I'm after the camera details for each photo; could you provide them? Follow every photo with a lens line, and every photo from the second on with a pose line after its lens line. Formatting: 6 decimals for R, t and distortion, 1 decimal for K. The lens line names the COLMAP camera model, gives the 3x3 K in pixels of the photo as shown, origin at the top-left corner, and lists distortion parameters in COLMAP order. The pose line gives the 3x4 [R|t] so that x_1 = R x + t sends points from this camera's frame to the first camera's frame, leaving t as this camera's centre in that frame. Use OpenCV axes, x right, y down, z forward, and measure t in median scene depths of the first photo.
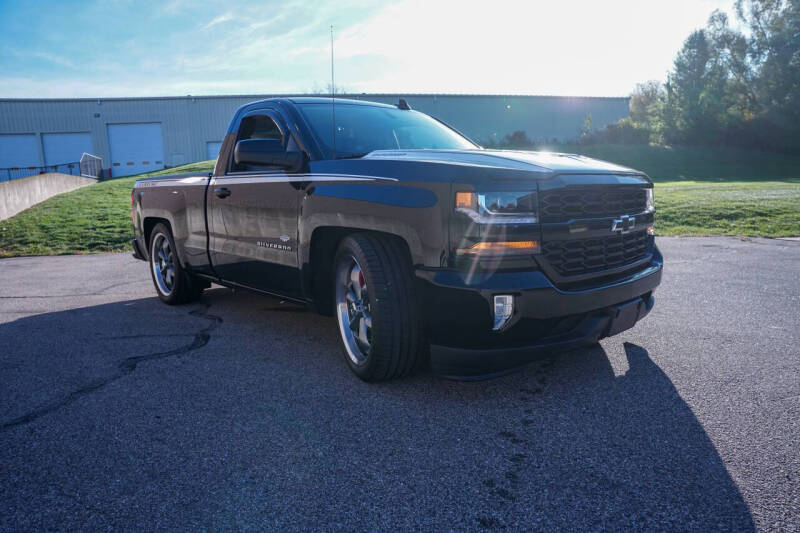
lens RADIAL K [[552.9, 0, 400.0], [0, 552.9, 266.5], [0, 0, 1]] dist [-0.147055, 0.123793]
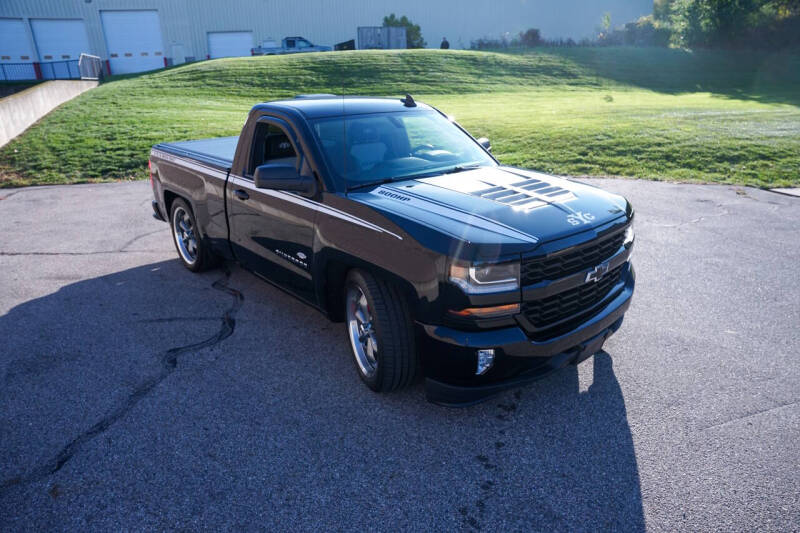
lens RADIAL K [[552.9, 0, 400.0], [0, 552.9, 266.5], [0, 0, 1]] dist [-0.147055, 0.123793]
pose [[0.999730, 0.022410, -0.006099, 0.000333], [-0.020737, 0.979552, 0.200118, -0.168026], [0.010459, -0.199937, 0.979753, -0.072265]]
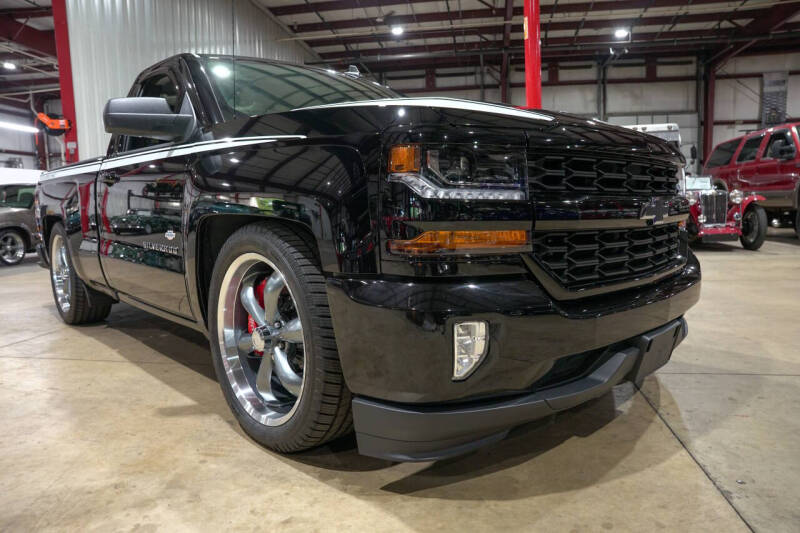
lens RADIAL K [[552.9, 0, 400.0], [0, 552.9, 266.5], [0, 0, 1]] dist [-0.147055, 0.123793]
pose [[0.999649, 0.002507, 0.026370, 0.044863], [-0.001890, 0.999724, -0.023419, 0.003459], [-0.026421, 0.023361, 0.999378, 0.189947]]
